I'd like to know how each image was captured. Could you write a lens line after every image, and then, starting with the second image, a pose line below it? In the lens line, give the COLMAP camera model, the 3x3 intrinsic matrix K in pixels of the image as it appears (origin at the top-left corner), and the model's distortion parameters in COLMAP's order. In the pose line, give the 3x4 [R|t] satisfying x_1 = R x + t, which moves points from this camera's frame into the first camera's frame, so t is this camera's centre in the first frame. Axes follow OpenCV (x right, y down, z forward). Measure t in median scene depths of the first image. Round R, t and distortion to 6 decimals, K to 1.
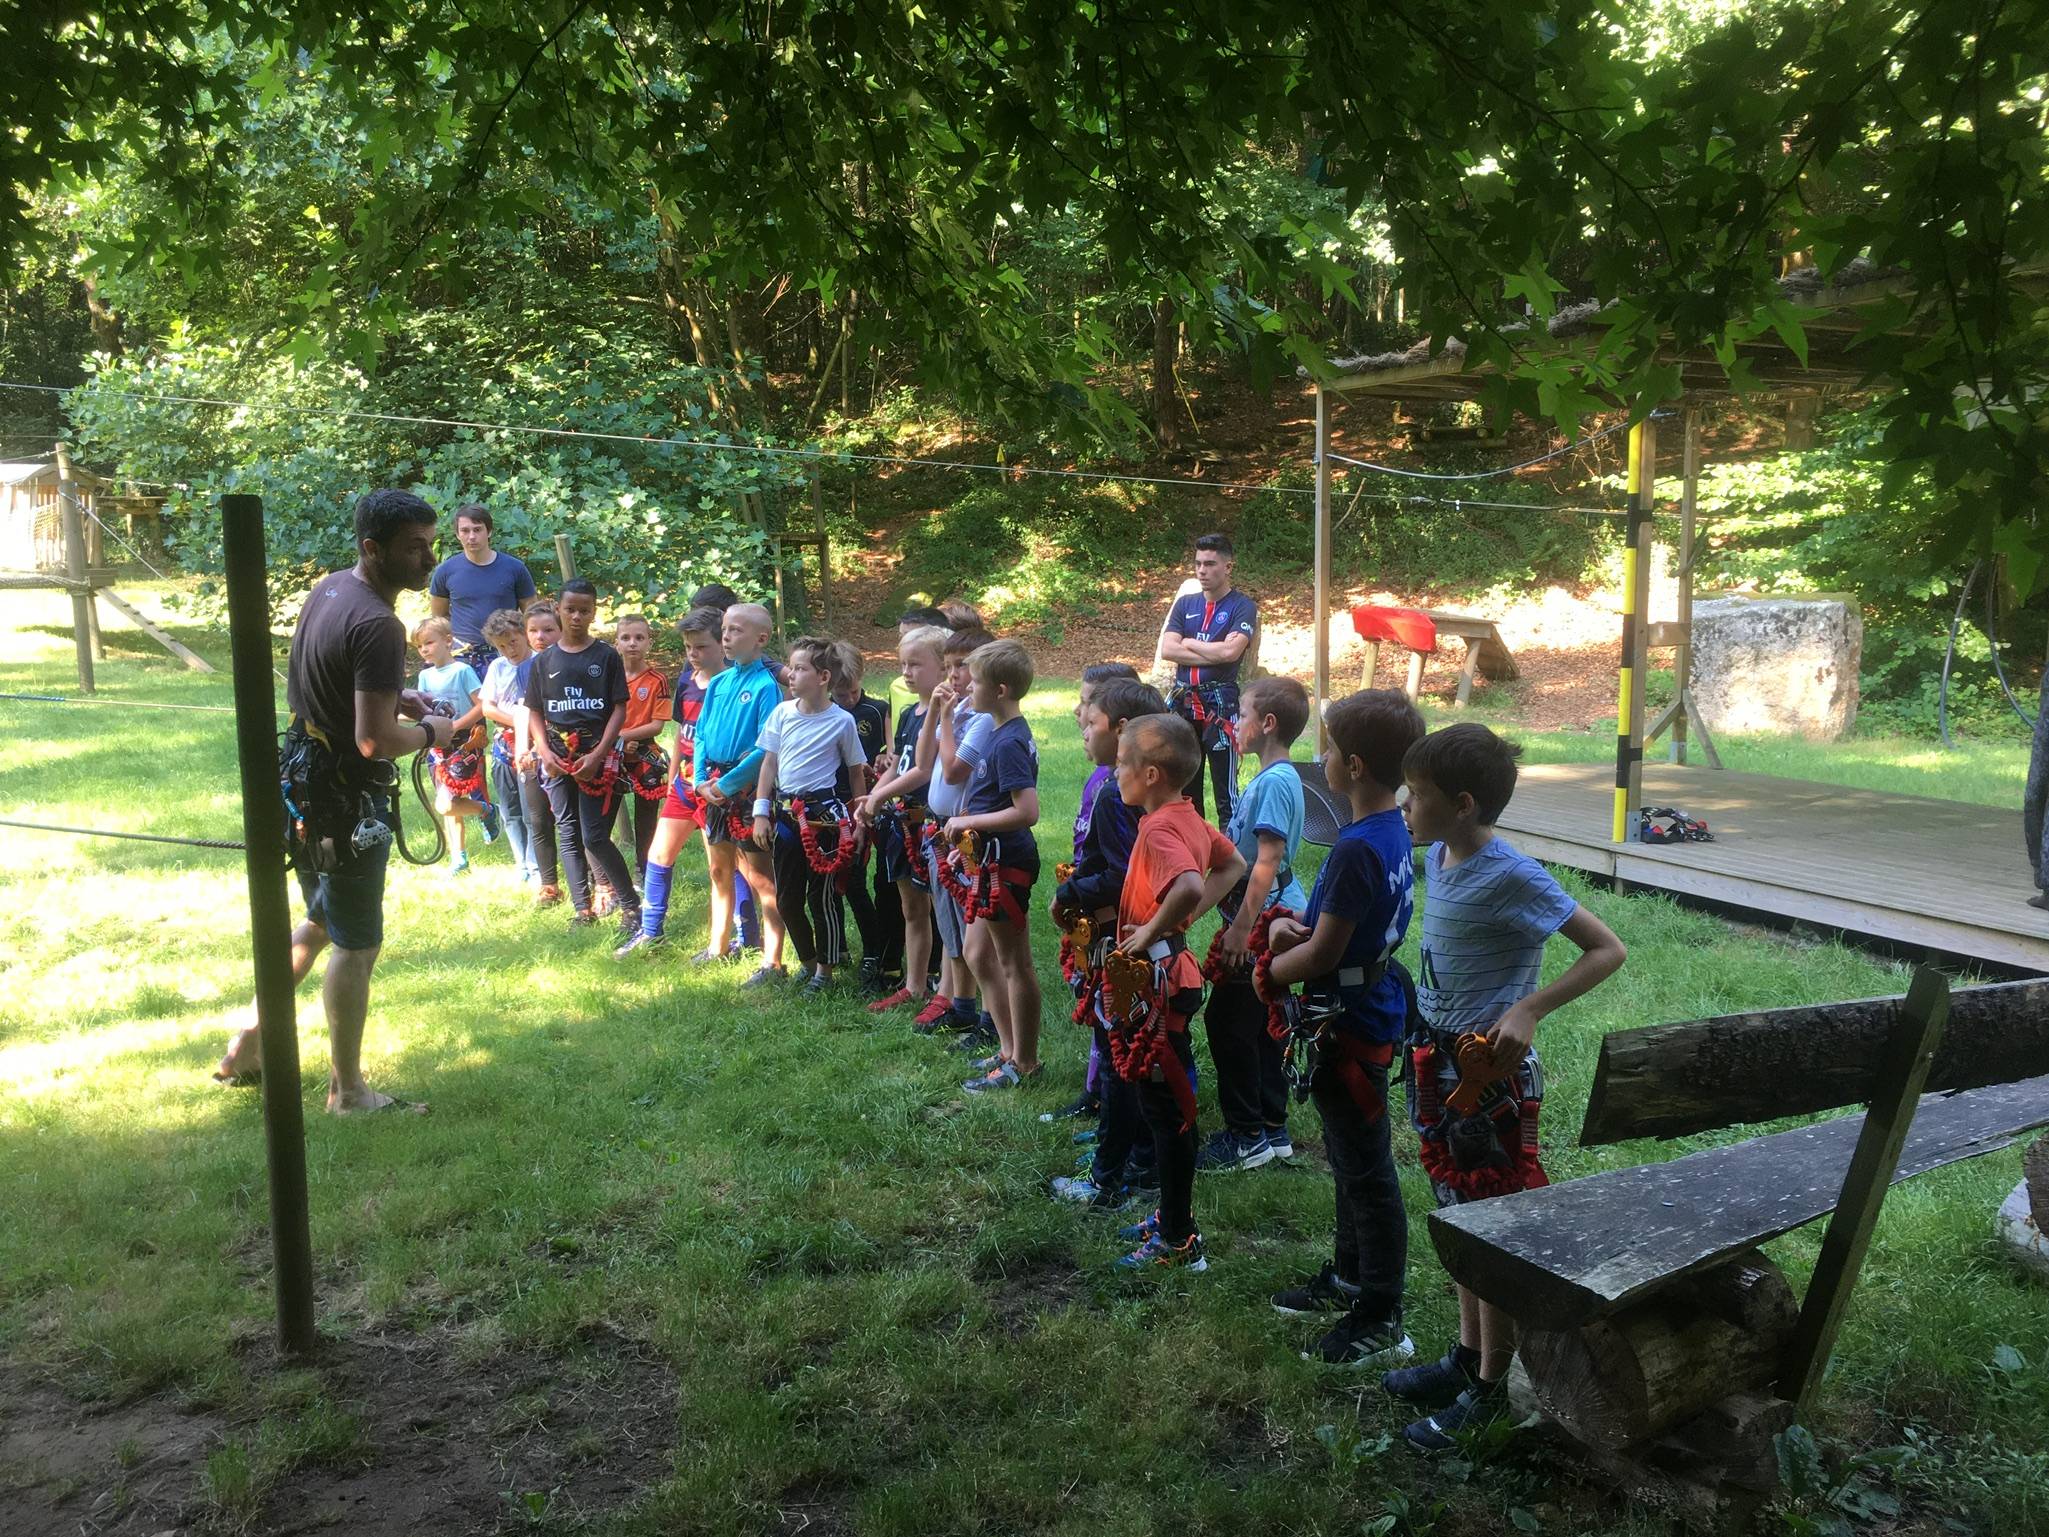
lens RADIAL K [[1719.2, 0, 1024.5], [0, 1719.2, 768.5], [0, 0, 1]] dist [0.057723, -0.087434]
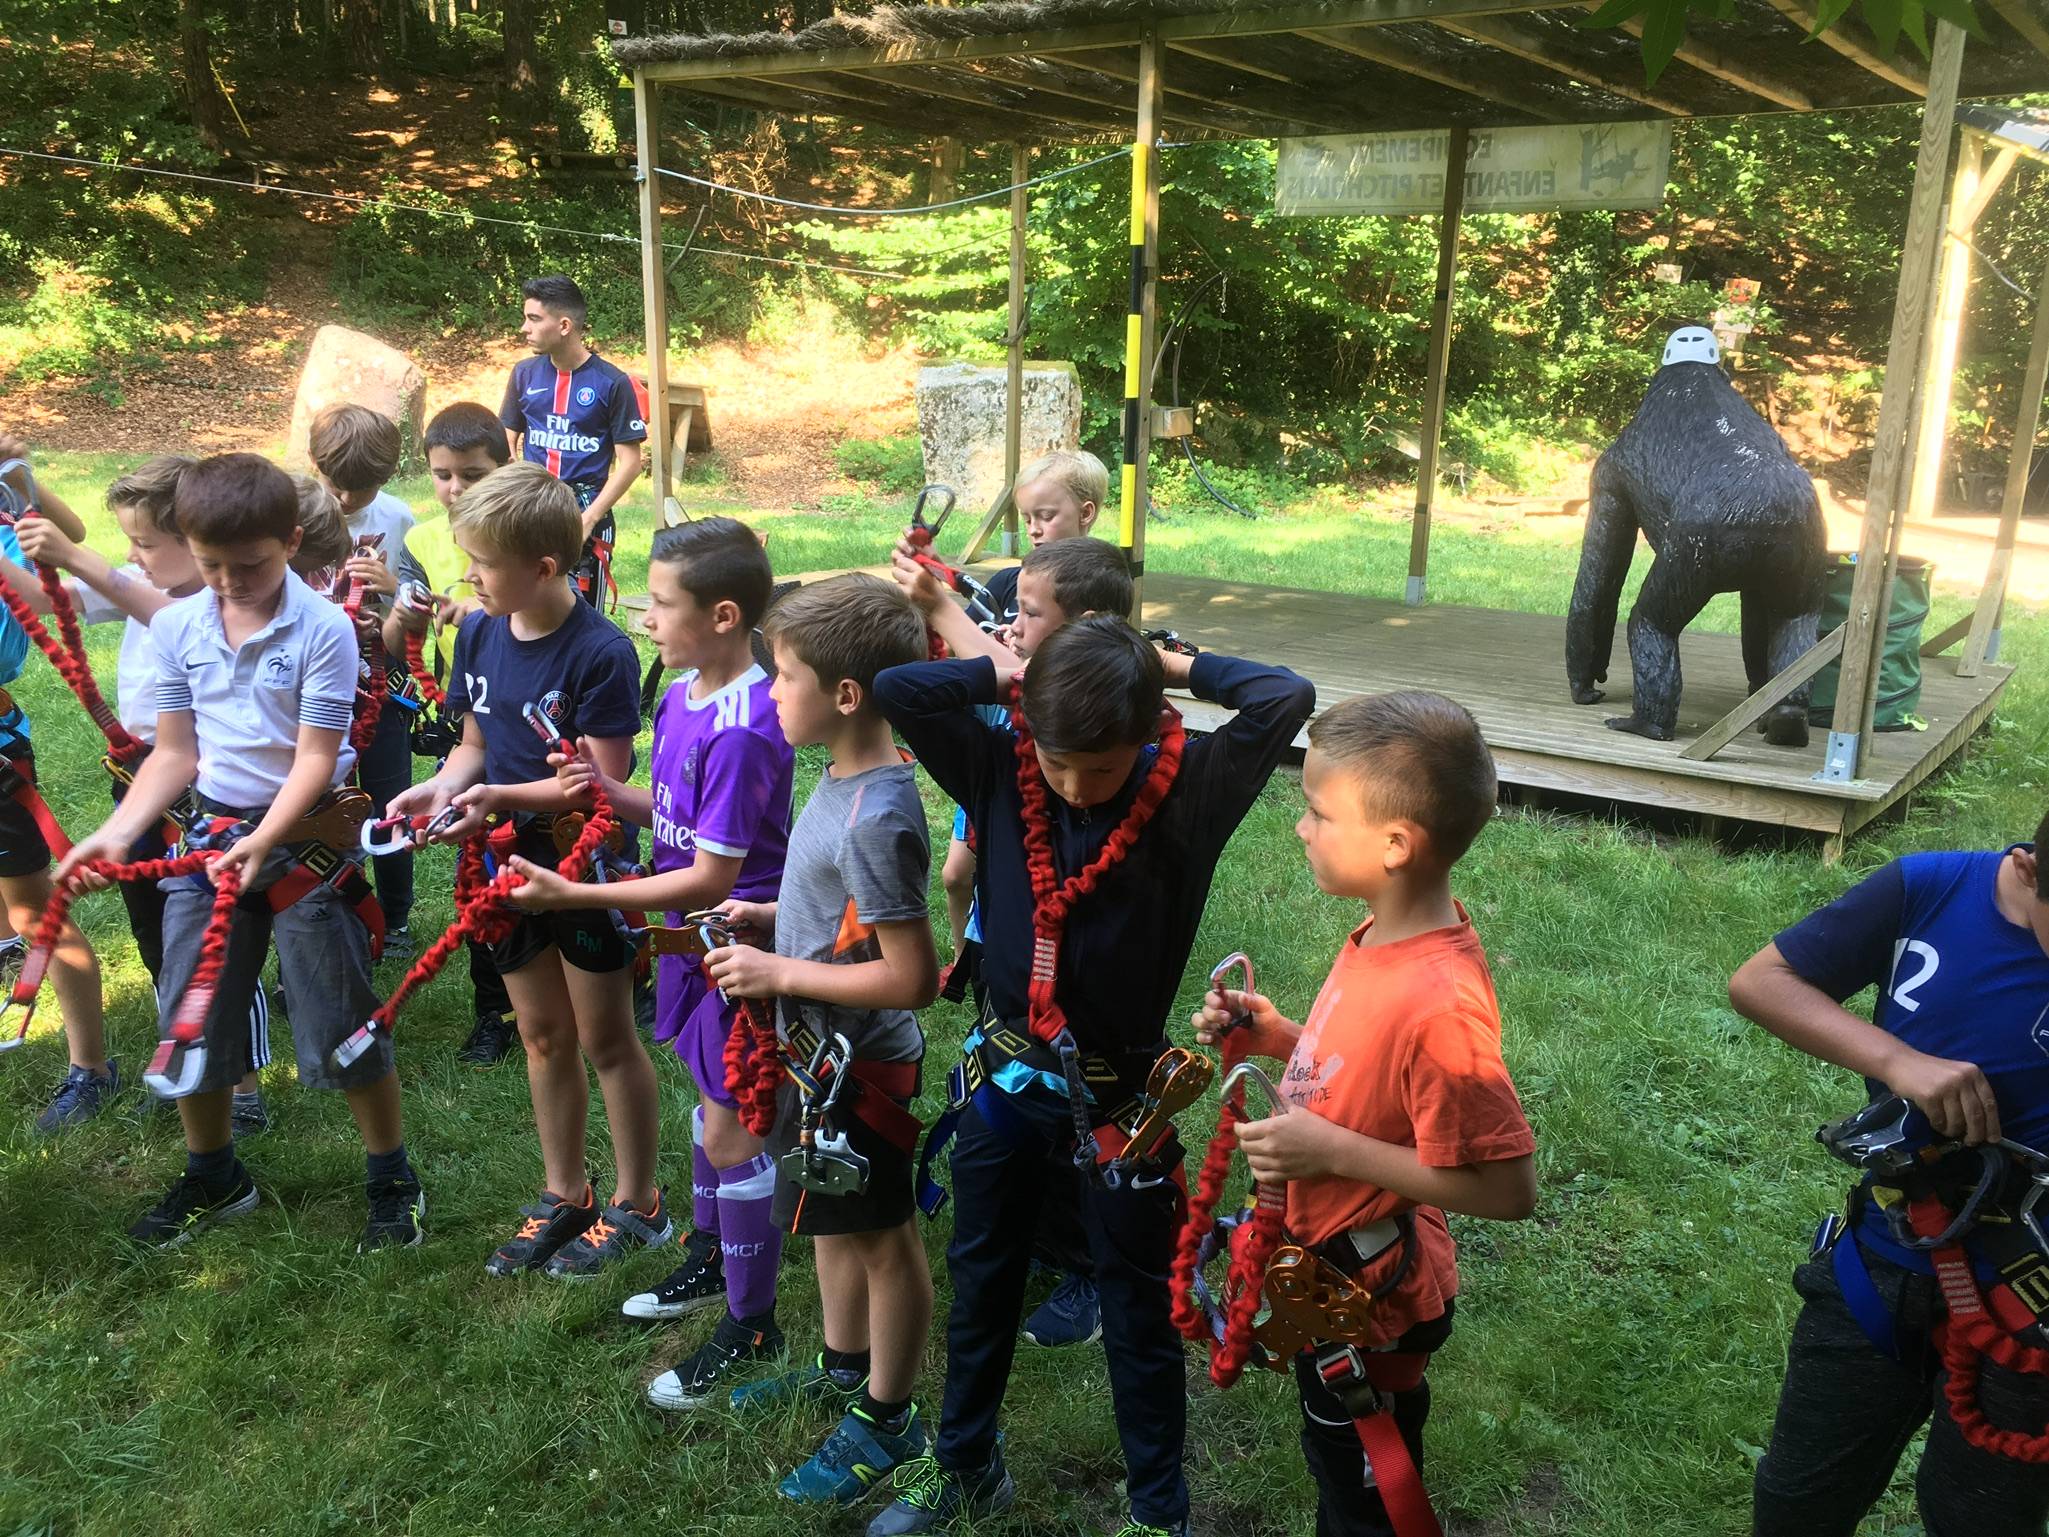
lens RADIAL K [[1719.2, 0, 1024.5], [0, 1719.2, 768.5], [0, 0, 1]] dist [0.057723, -0.087434]
pose [[0.851489, -0.107103, 0.513318, -0.048307], [0.034513, 0.988243, 0.148945, -0.013979], [-0.523236, -0.109109, 0.845174, 0.115036]]
